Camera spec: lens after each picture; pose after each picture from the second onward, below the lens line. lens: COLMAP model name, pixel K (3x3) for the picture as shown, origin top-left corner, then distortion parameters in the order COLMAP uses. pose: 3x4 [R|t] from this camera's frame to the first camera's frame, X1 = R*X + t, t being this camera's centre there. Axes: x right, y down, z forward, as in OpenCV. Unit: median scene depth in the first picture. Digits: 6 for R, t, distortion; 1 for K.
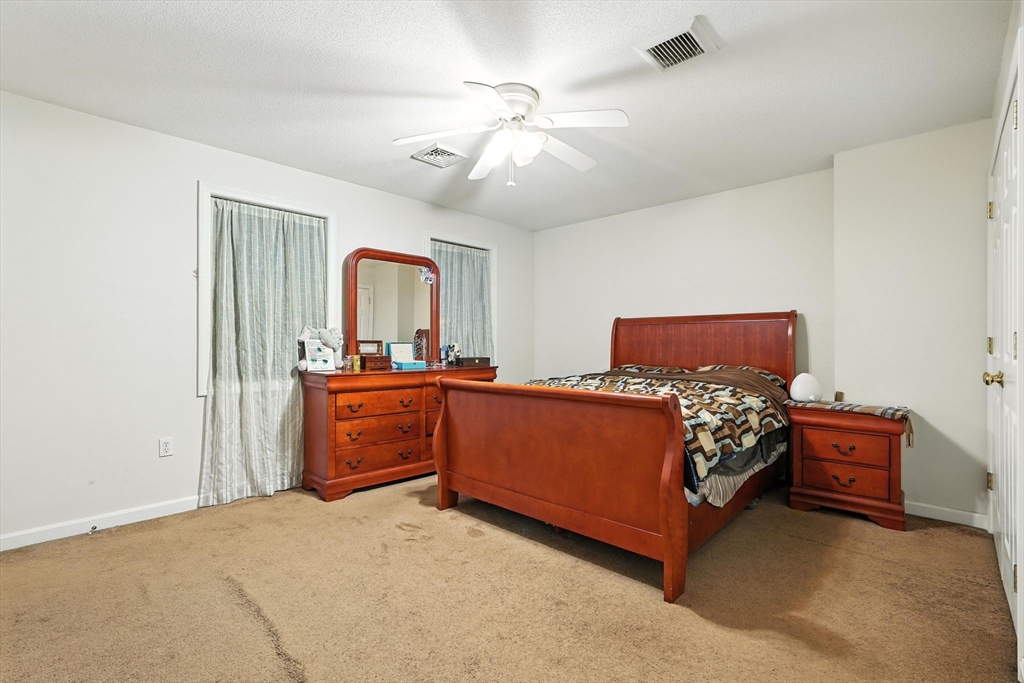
lens RADIAL K [[459.2, 0, 512.0], [0, 459.2, 341.5], [0, 0, 1]] dist [-0.001832, 0.000930]
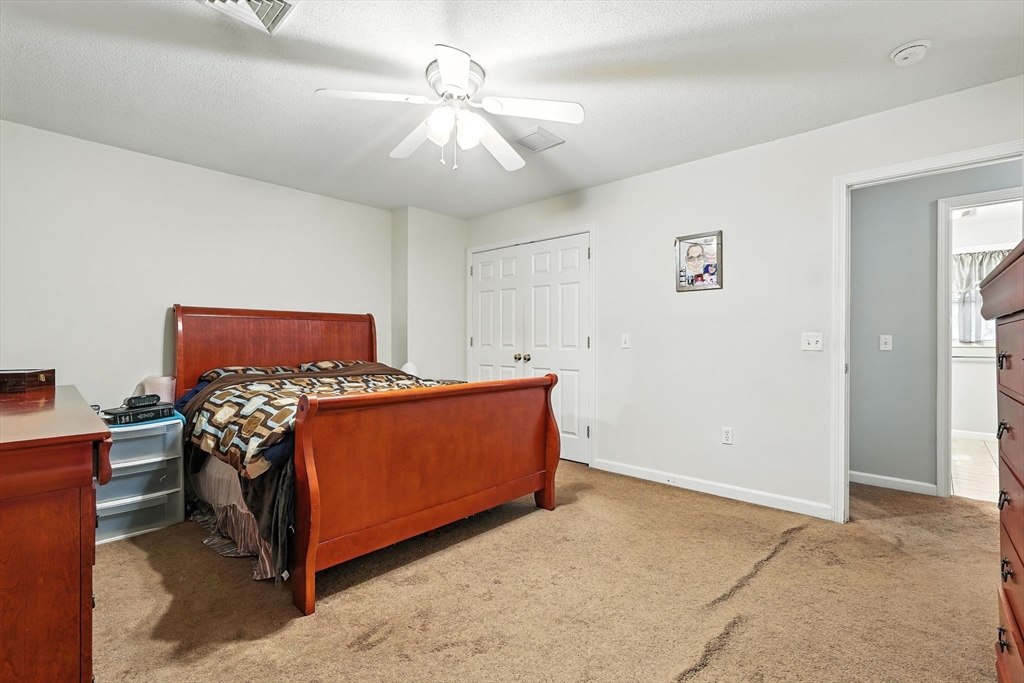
lens RADIAL K [[459.2, 0, 512.0], [0, 459.2, 341.5], [0, 0, 1]] dist [-0.001832, 0.000930]
pose [[-0.003254, -0.000545, 0.999995, -0.800318], [-0.005612, 0.999984, 0.000526, 0.004888], [-0.999979, -0.005610, -0.003257, 0.772914]]
